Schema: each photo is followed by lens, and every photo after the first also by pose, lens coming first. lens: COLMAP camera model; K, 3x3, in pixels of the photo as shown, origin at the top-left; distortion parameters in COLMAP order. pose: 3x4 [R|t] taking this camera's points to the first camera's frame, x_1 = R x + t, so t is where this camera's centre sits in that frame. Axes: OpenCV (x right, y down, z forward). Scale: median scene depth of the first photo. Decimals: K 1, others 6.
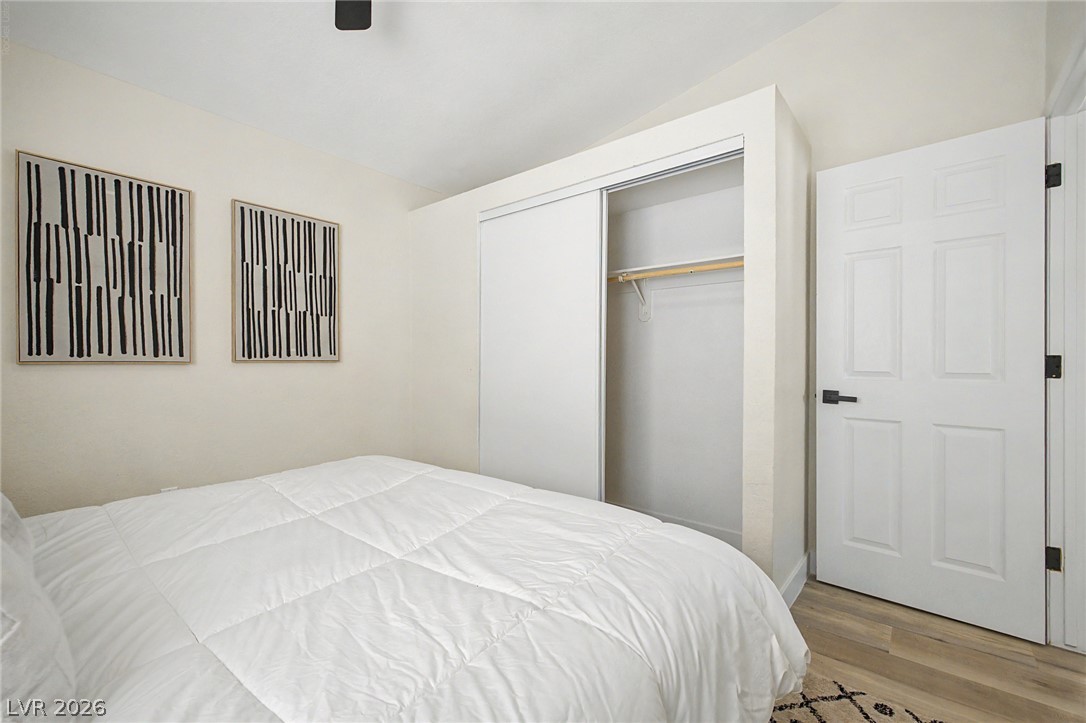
lens RADIAL K [[462.5, 0, 539.3], [0, 462.5, 364.0], [0, 0, 1]] dist [0.001450, 0.000042]
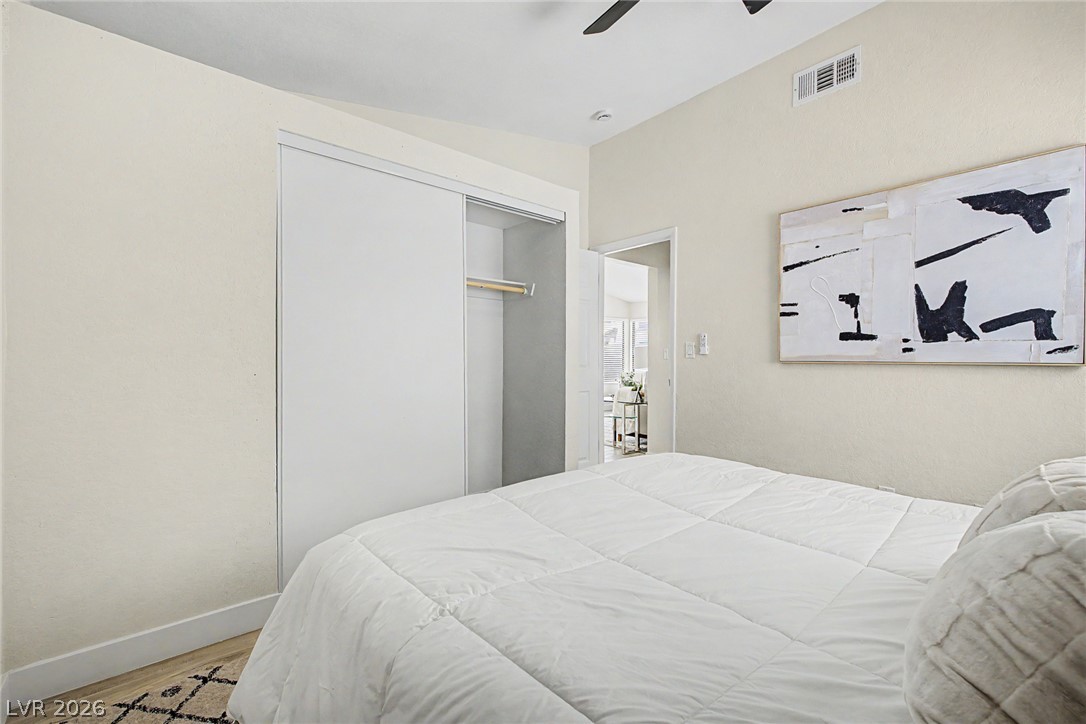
lens RADIAL K [[462.5, 0, 544.5], [0, 462.5, 367.7], [0, 0, 1]] dist [0.001450, 0.000042]
pose [[0.173132, -0.004450, 0.984889, -2.193285], [0.003595, 0.999986, 0.003886, 0.013989], [-0.984892, 0.002868, 0.173145, 1.661084]]
